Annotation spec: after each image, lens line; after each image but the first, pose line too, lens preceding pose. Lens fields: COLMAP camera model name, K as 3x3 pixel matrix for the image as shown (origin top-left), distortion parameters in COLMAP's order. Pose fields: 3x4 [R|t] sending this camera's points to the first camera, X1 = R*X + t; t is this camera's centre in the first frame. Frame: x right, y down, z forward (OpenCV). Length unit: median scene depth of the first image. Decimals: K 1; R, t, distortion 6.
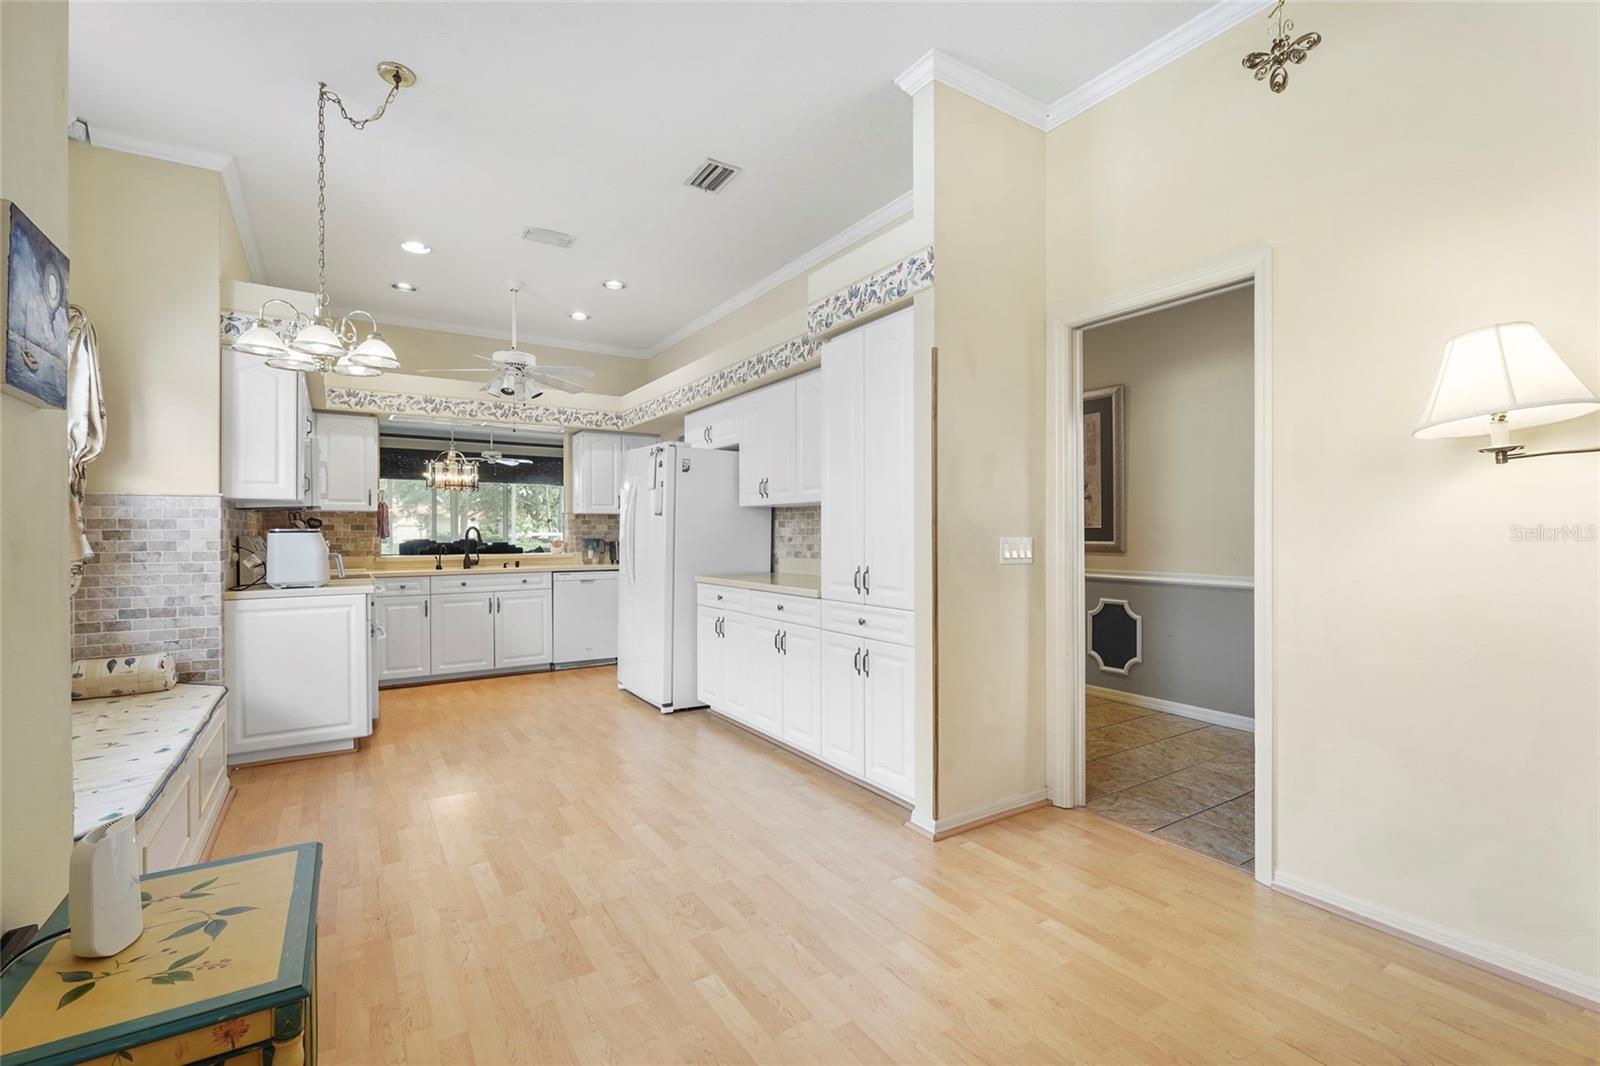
lens RADIAL K [[720.2, 0, 804.6], [0, 720.2, 535.4], [0, 0, 1]] dist [0.000797, 0.000363]
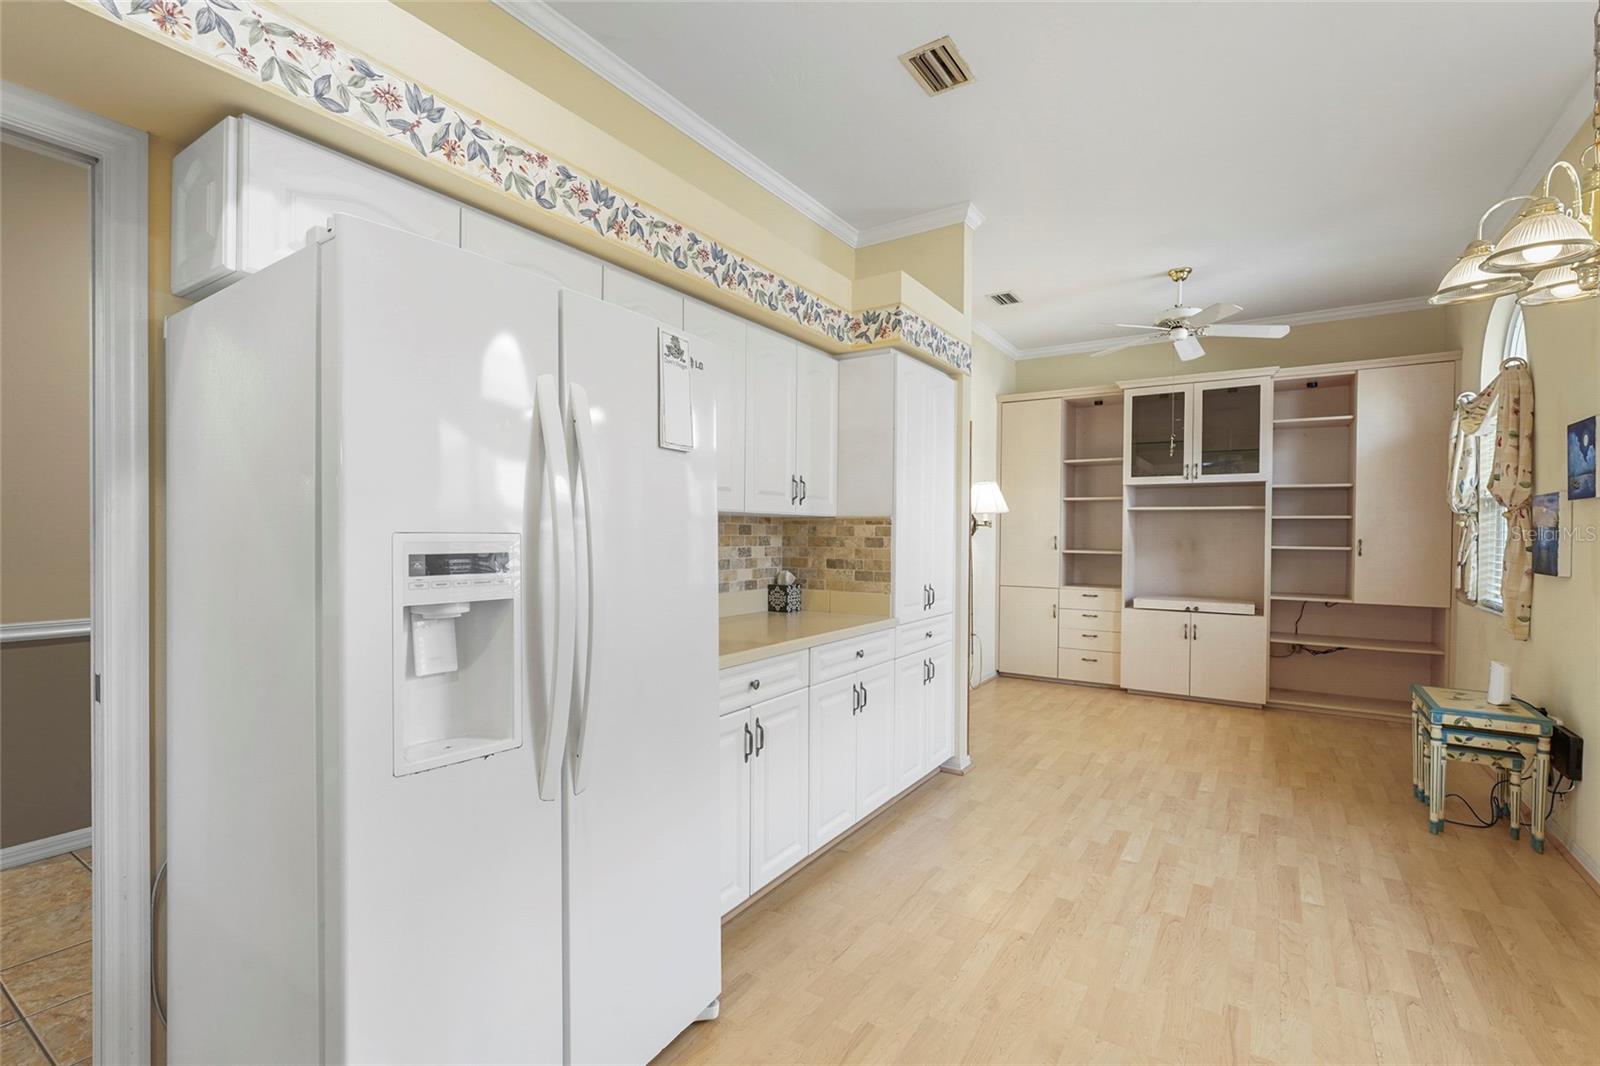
lens RADIAL K [[720.2, 0, 804.6], [0, 720.2, 535.4], [0, 0, 1]] dist [0.000797, 0.000363]
pose [[-0.412408, -0.002860, 0.910995, -0.993257], [-0.004933, 0.999987, 0.000906, -0.037222], [-0.910986, -0.004121, -0.412417, 1.910637]]
